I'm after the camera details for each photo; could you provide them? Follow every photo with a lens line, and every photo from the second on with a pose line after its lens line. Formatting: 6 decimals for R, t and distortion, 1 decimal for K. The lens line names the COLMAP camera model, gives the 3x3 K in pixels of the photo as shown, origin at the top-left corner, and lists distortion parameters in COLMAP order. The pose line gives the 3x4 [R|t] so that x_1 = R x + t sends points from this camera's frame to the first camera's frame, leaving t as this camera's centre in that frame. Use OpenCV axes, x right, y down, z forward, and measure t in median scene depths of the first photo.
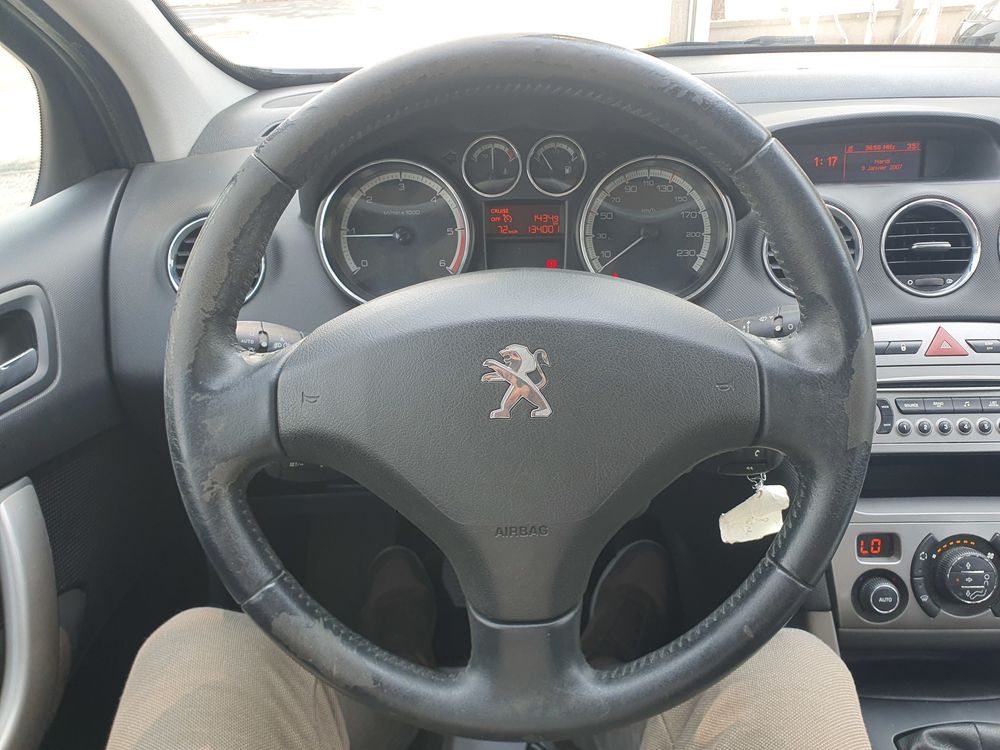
lens RADIAL K [[806.2, 0, 500.0], [0, 806.2, 375.0], [0, 0, 1]] dist [0.040349, 0.009672]
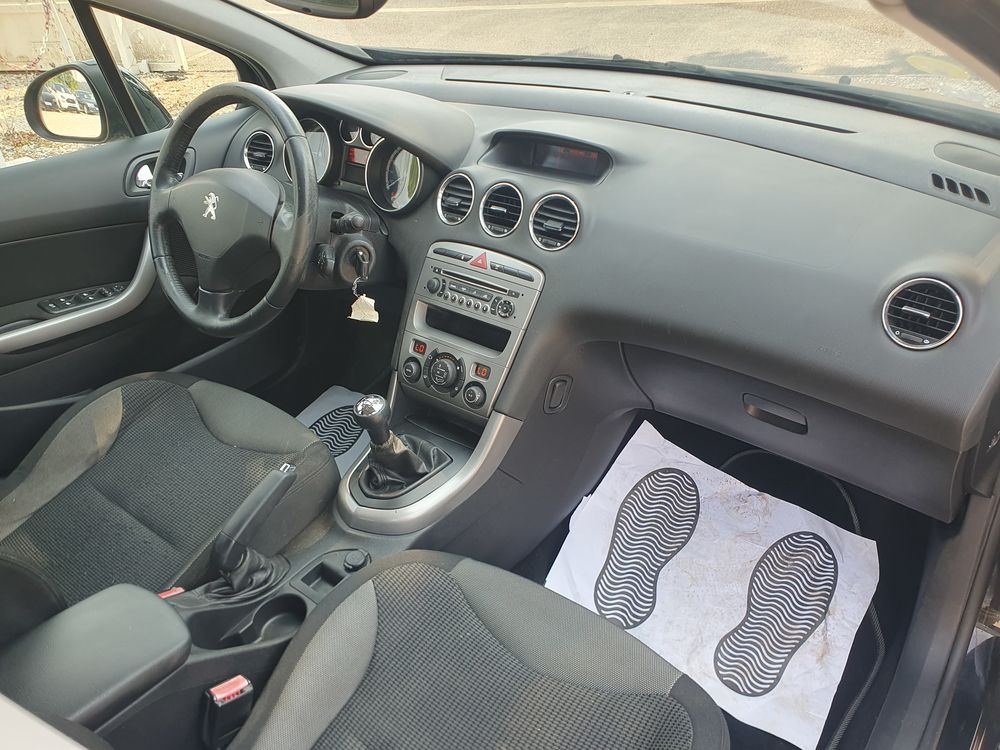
lens RADIAL K [[804.5, 0, 500.0], [0, 804.5, 375.0], [0, 0, 1]] dist [0.168175, -0.488249]
pose [[0.766434, 0.317105, -0.558591, 1.745884], [-0.257231, 0.948389, 0.185446, -0.148954], [0.588567, 0.001554, 0.808447, -0.503368]]
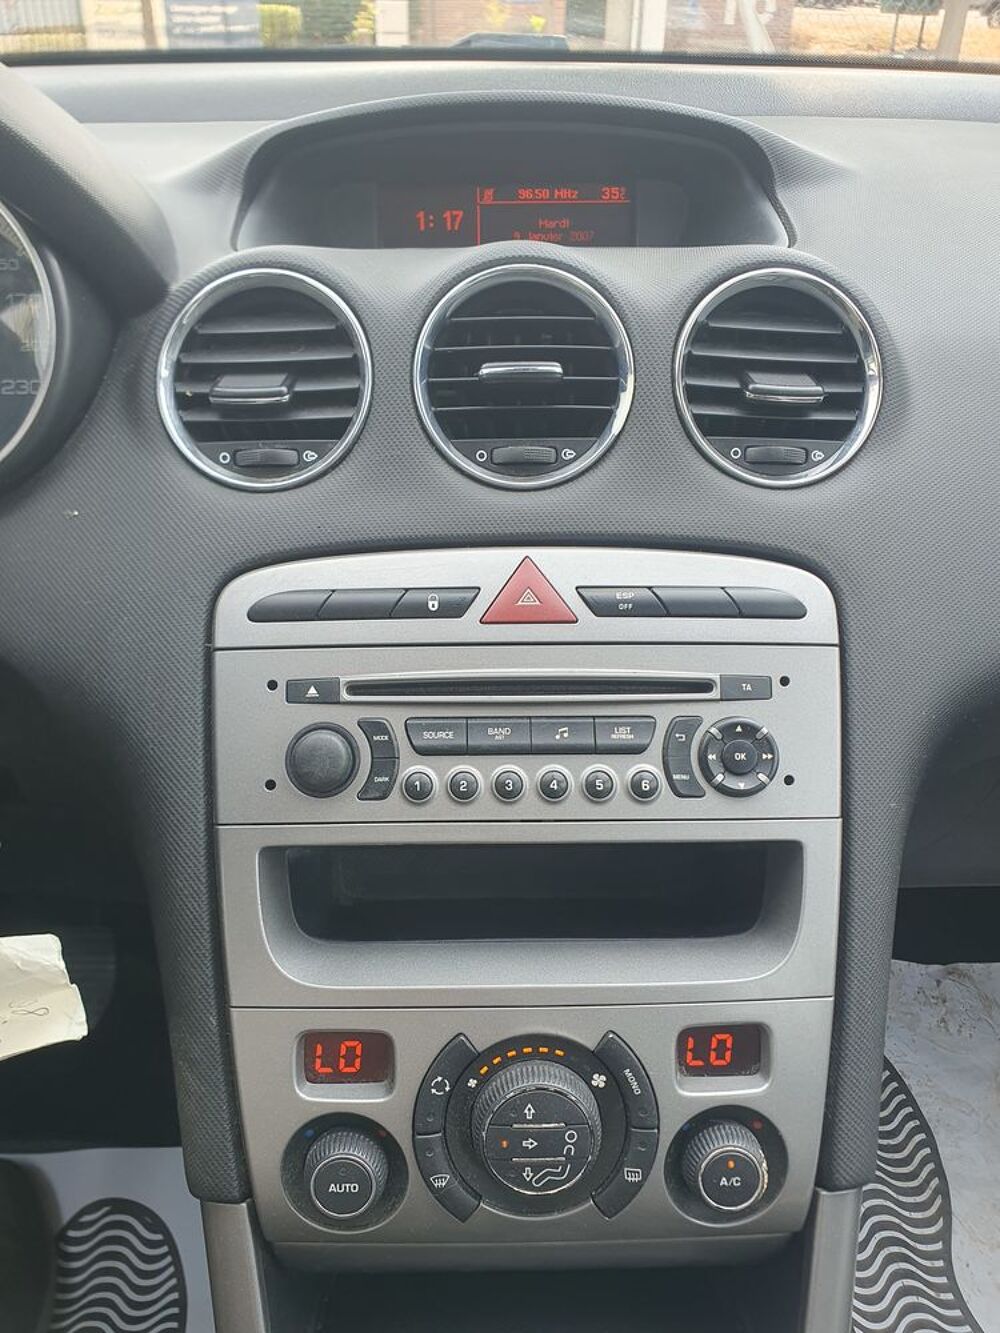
lens RADIAL K [[1072.3, 0, 439.8], [0, 1072.3, 694.1], [0, 0, 1]] dist [0.168175, -0.488249]
pose [[0.999937, 0.010414, 0.004142, 0.503898], [-0.010579, 0.999069, 0.041828, -0.008835], [-0.003702, -0.041869, 0.999116, 0.426829]]
